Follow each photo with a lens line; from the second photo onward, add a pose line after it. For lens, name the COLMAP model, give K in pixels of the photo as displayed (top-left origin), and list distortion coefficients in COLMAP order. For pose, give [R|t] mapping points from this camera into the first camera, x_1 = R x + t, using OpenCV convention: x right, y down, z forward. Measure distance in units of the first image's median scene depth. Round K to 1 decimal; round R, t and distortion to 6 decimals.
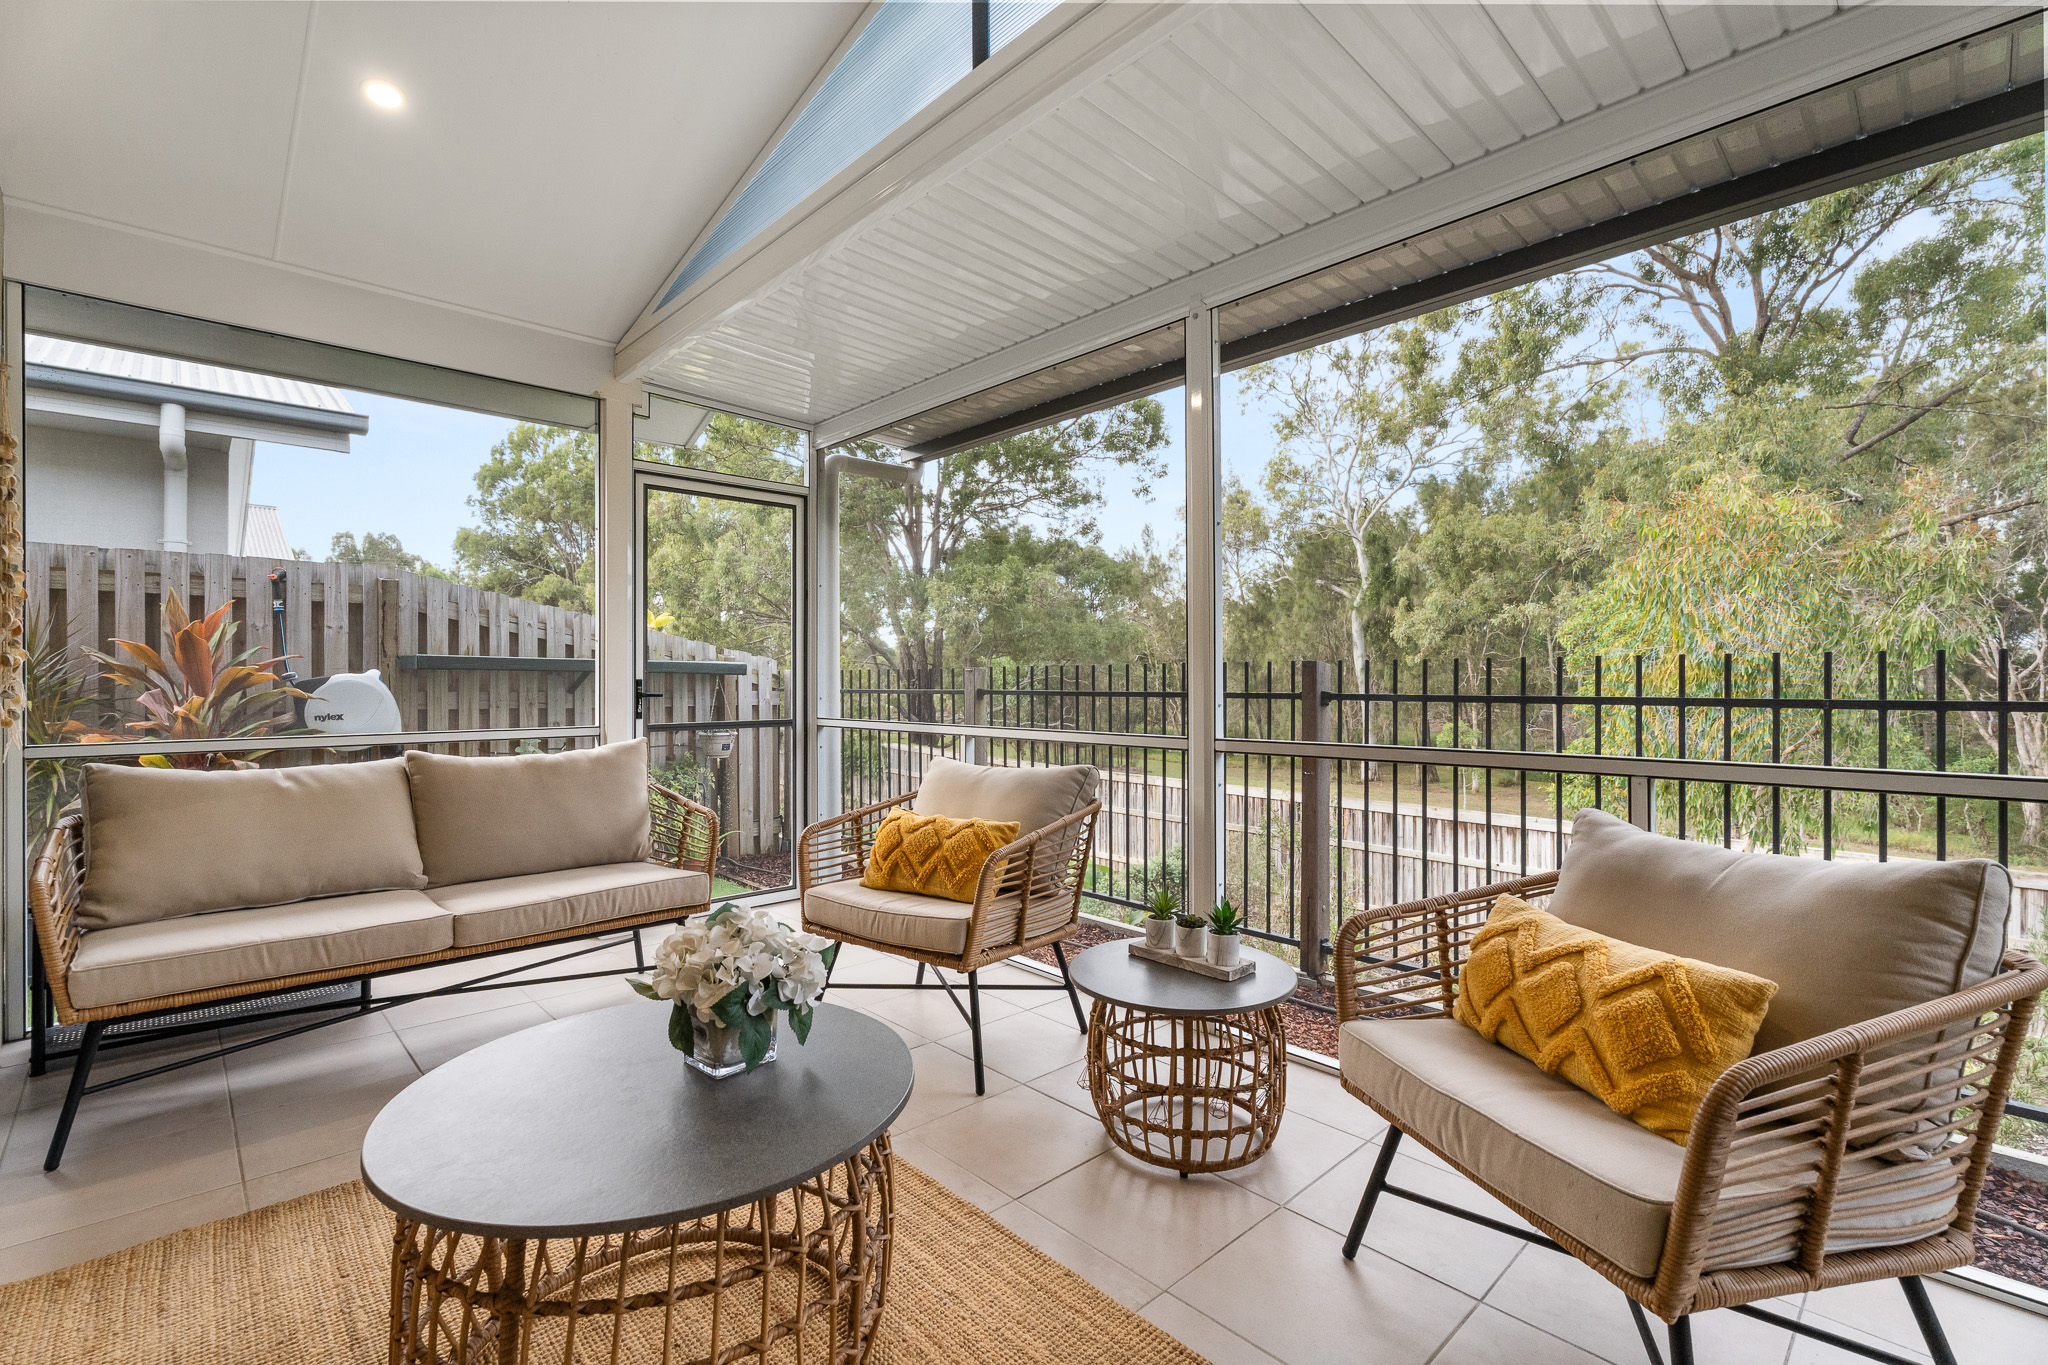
lens RADIAL K [[911.0, 0, 1025.5], [0, 911.0, 675.6], [0, 0, 1]] dist [0.002237, -0.001451]
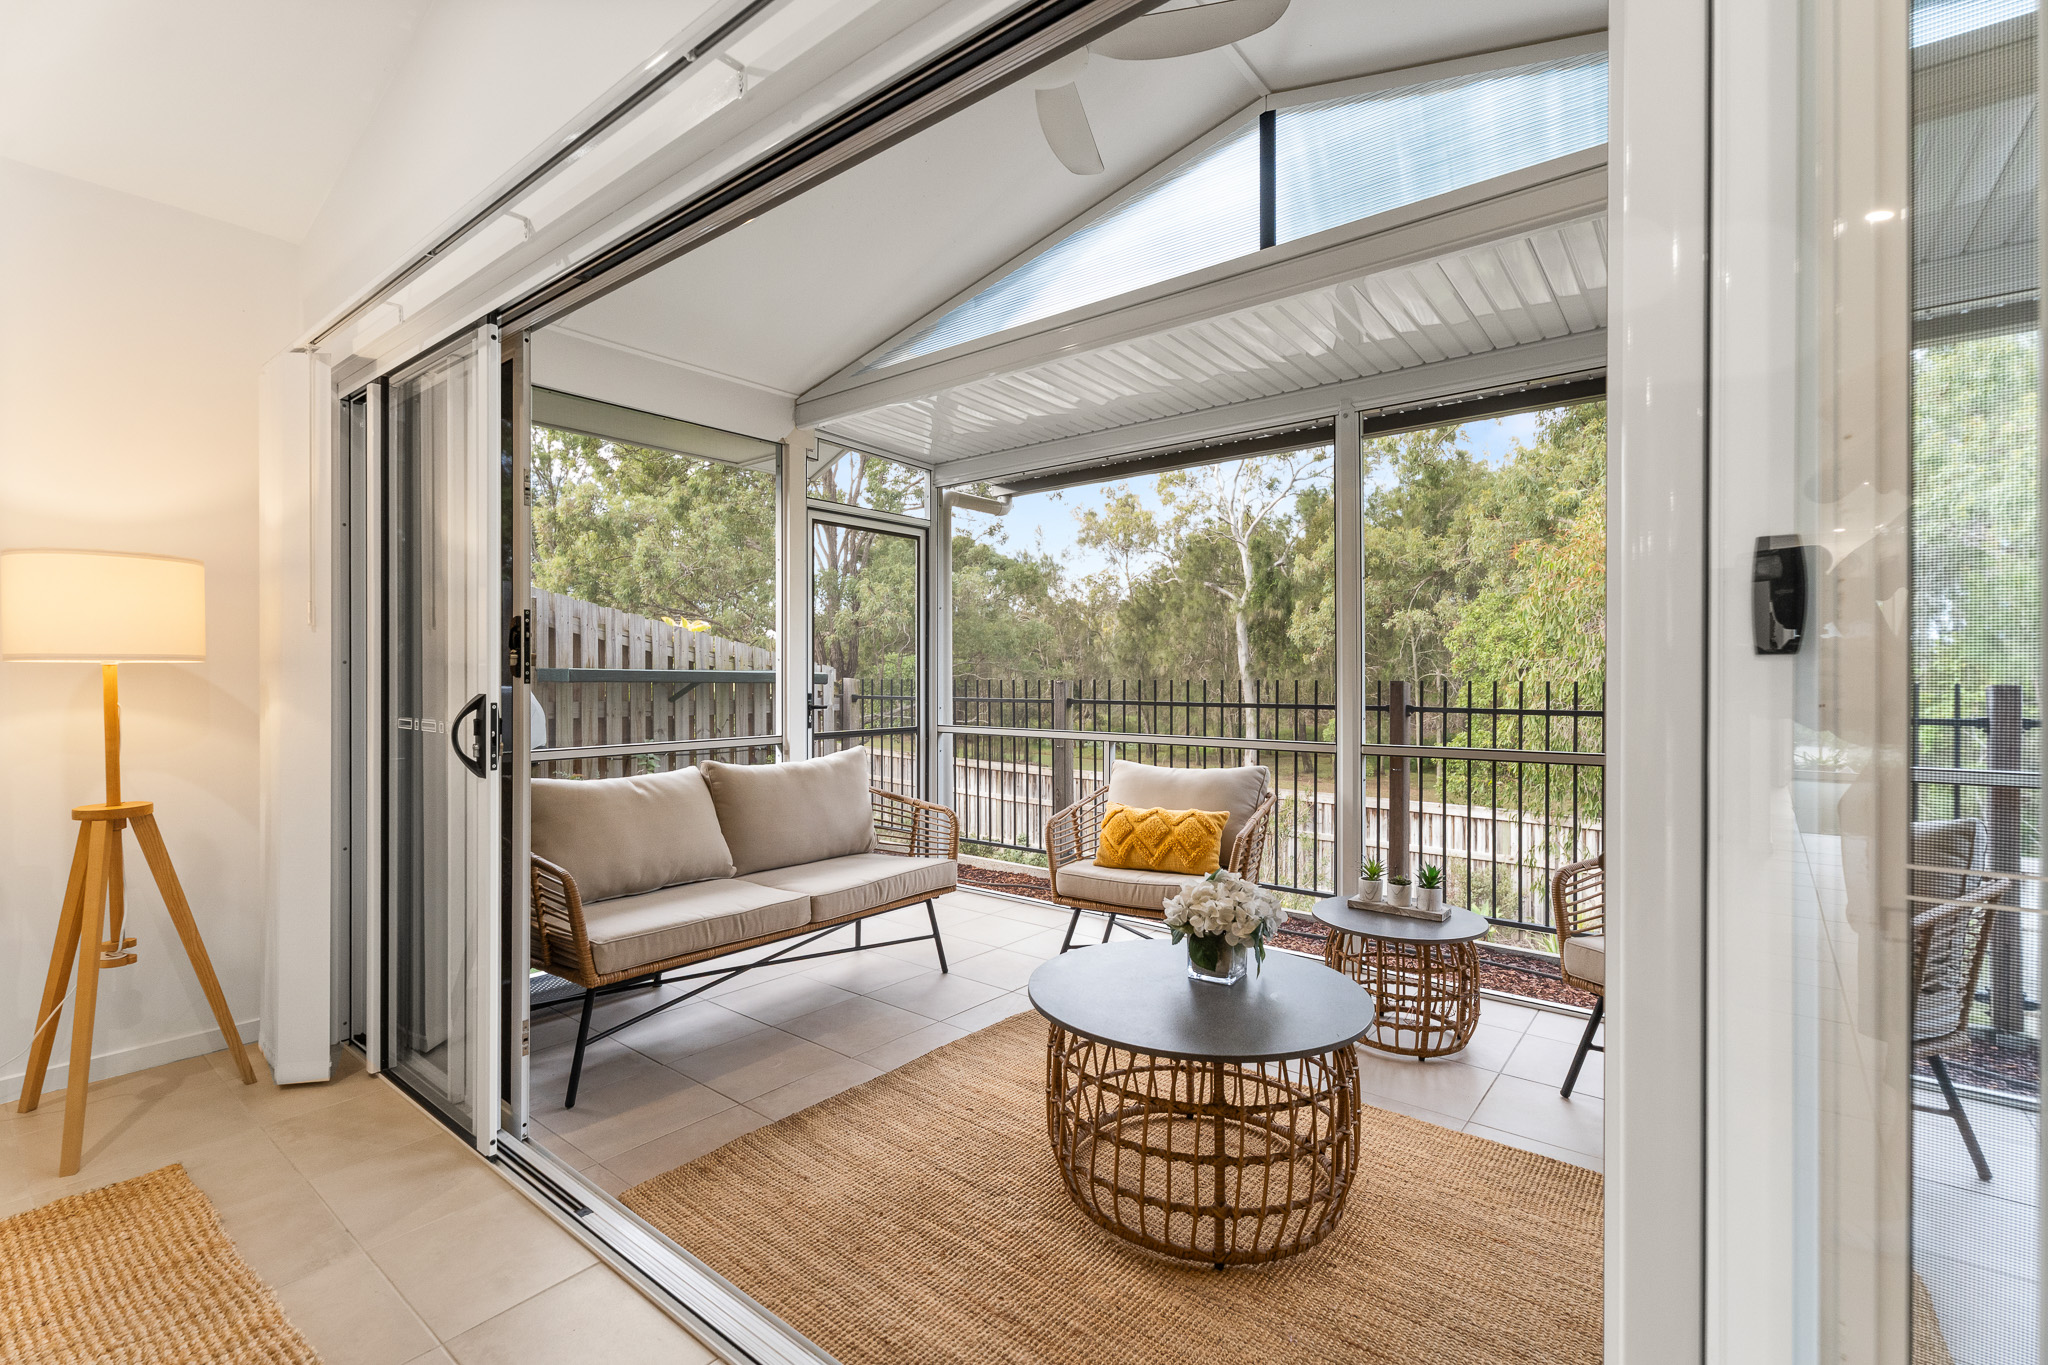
lens RADIAL K [[911.0, 0, 1023.7], [0, 911.0, 678.4], [0, 0, 1]] dist [0.002237, -0.001451]
pose [[0.990522, 0.001329, 0.137344, -0.061703], [-0.002591, 0.999956, 0.009007, -0.004900], [-0.137326, -0.009277, 0.990482, -0.029635]]
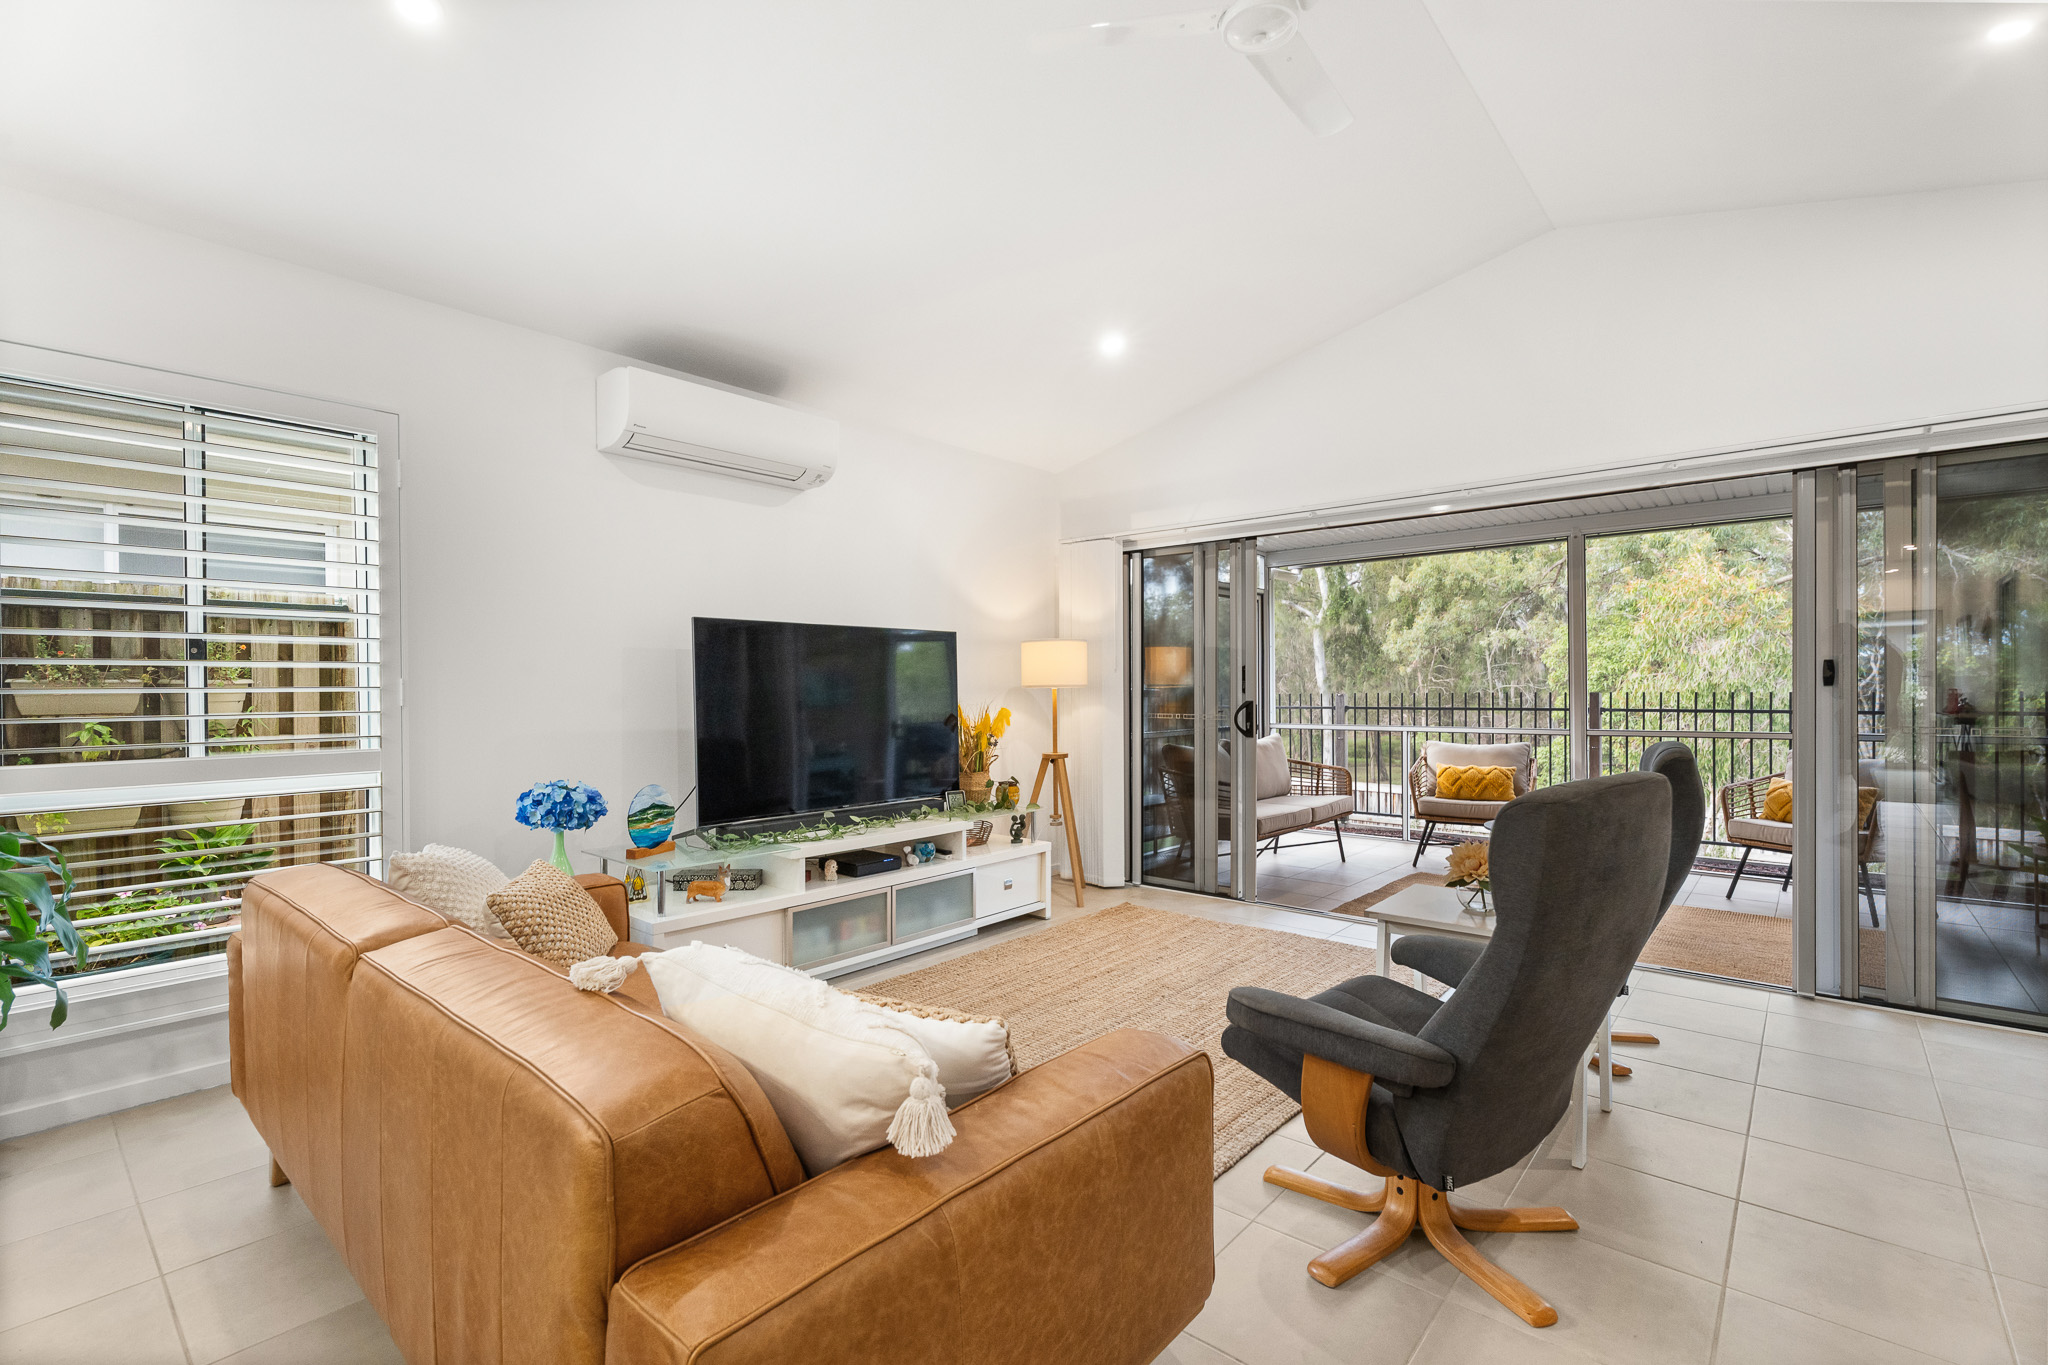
lens RADIAL K [[911.0, 0, 1028.1], [0, 911.0, 695.6], [0, 0, 1]] dist [0.002237, -0.001451]
pose [[0.995222, -0.006303, 0.097437, -0.188955], [0.005174, 0.999917, 0.011830, -0.006542], [-0.097503, -0.011270, 0.995171, -0.149332]]
